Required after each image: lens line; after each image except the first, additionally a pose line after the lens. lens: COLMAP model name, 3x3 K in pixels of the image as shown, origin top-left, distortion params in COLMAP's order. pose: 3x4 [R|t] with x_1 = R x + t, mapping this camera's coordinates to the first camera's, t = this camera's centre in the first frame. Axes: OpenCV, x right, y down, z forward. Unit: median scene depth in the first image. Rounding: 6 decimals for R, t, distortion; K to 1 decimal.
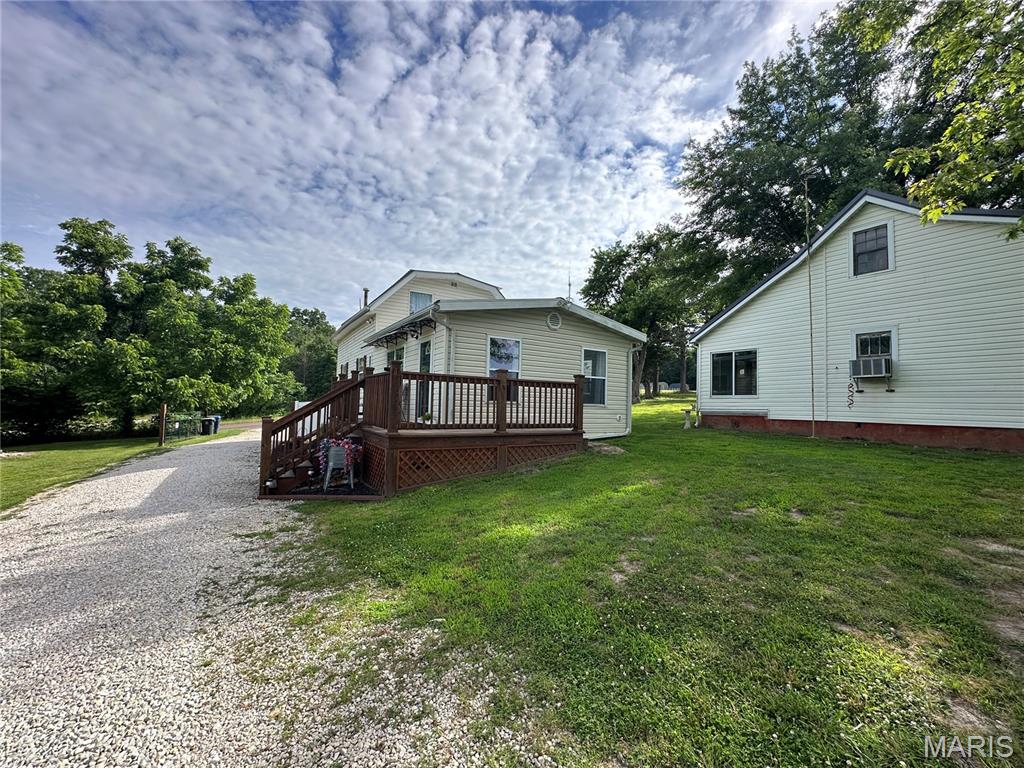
lens RADIAL K [[409.2, 0, 512.5], [0, 409.2, 383.6], [0, 0, 1]] dist [-0.006148, 0.001775]
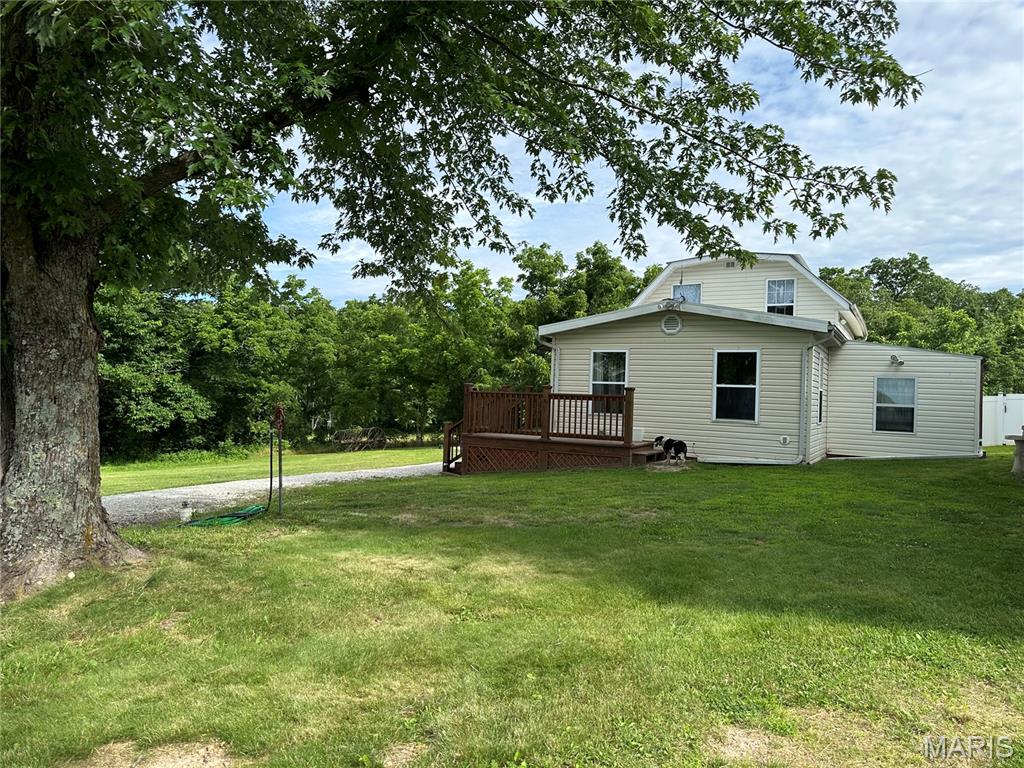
lens RADIAL K [[714.1, 0, 511.0], [0, 714.1, 385.6], [0, 0, 1]] dist [0.055578, -0.029605]
pose [[0.506123, -0.018085, -0.862271, 1.420207], [0.021521, 0.999734, -0.008337, -0.016863], [0.862193, -0.014337, 0.506378, -0.102081]]
